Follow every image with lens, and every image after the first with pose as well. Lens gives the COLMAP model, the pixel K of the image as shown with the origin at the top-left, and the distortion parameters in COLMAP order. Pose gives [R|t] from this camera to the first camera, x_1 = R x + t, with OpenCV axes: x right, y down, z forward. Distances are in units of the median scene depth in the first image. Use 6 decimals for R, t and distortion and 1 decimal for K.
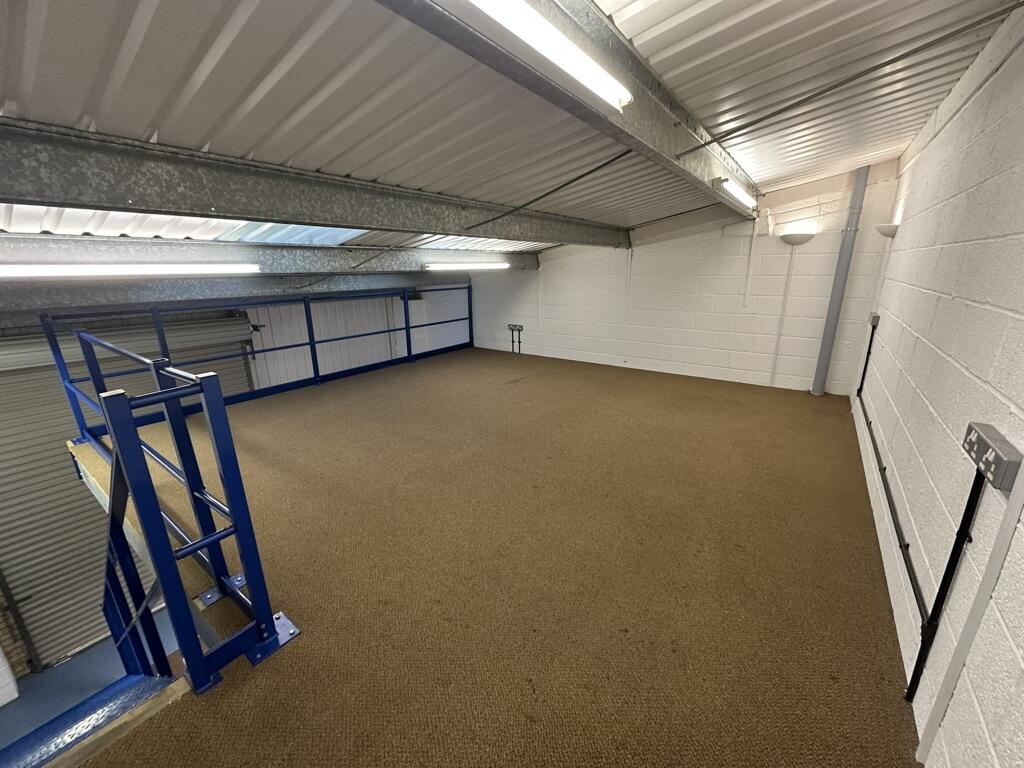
lens RADIAL K [[407.2, 0, 512.0], [0, 407.2, 384.0], [0, 0, 1]] dist [-0.000080, 0.000037]
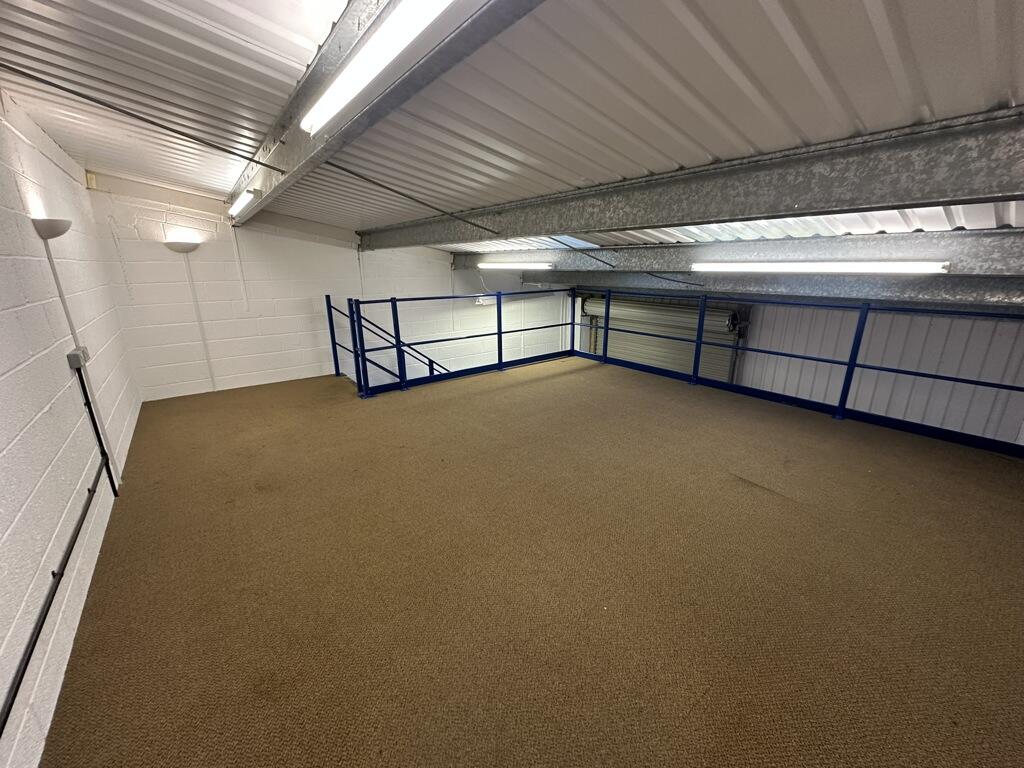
lens RADIAL K [[419.6, 0, 512.0], [0, 419.6, 396.2], [0, 0, 1]] dist [-0.000259, -0.000282]
pose [[-0.286819, 0.296445, -0.910964, 0.536541], [-0.265414, 0.889102, 0.372897, -0.214177], [0.920484, 0.348737, -0.176331, 0.708921]]
